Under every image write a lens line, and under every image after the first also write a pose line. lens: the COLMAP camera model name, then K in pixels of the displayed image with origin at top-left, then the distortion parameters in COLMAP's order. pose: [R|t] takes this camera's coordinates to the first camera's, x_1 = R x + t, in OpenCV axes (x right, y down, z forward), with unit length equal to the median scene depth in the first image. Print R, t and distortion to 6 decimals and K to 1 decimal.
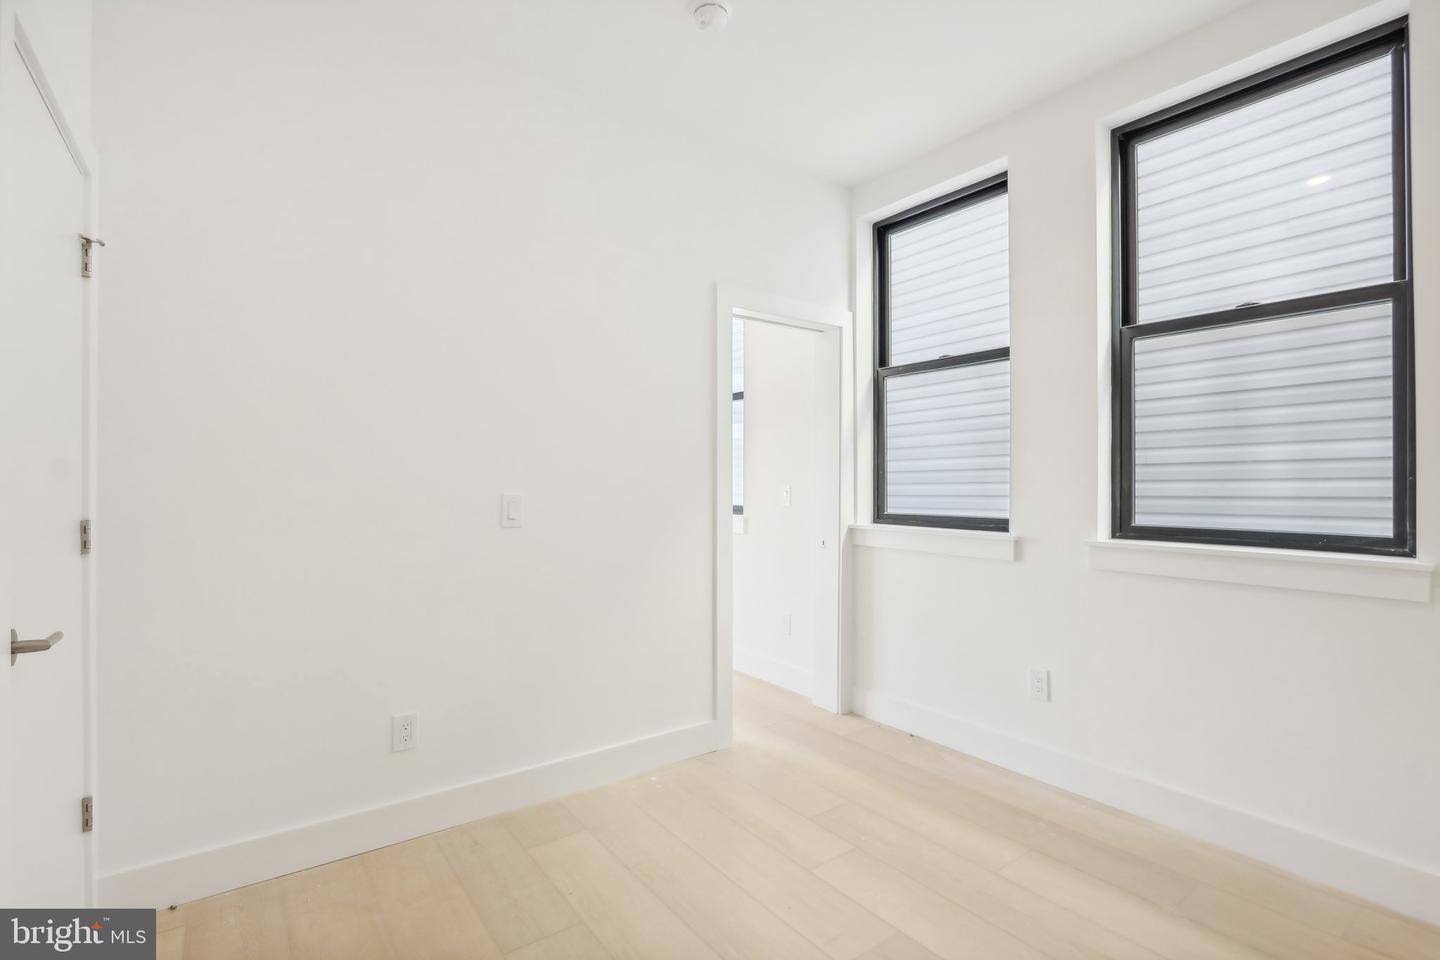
lens RADIAL K [[674.4, 0, 720.0], [0, 674.4, 480.0], [0, 0, 1]] dist [-0.019392, 0.000877]
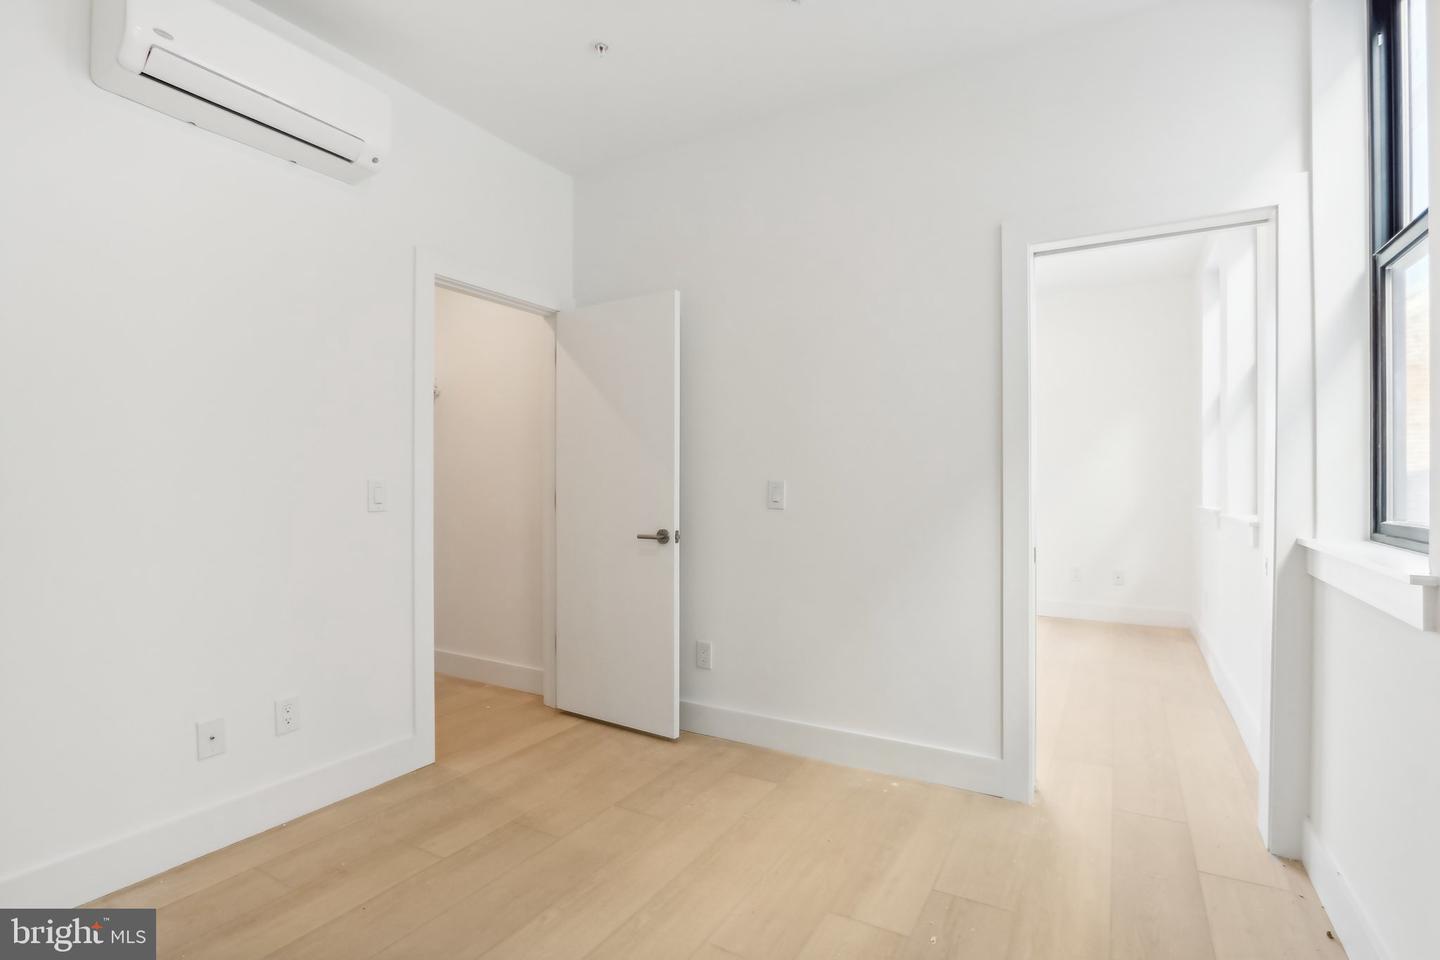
lens RADIAL K [[674.4, 0, 720.0], [0, 674.4, 480.0], [0, 0, 1]] dist [-0.019392, 0.000877]
pose [[0.402955, 0.003242, -0.915214, 0.554799], [0.003987, 0.999978, 0.005298, 0.010279], [0.915211, -0.005783, 0.402933, 0.333988]]
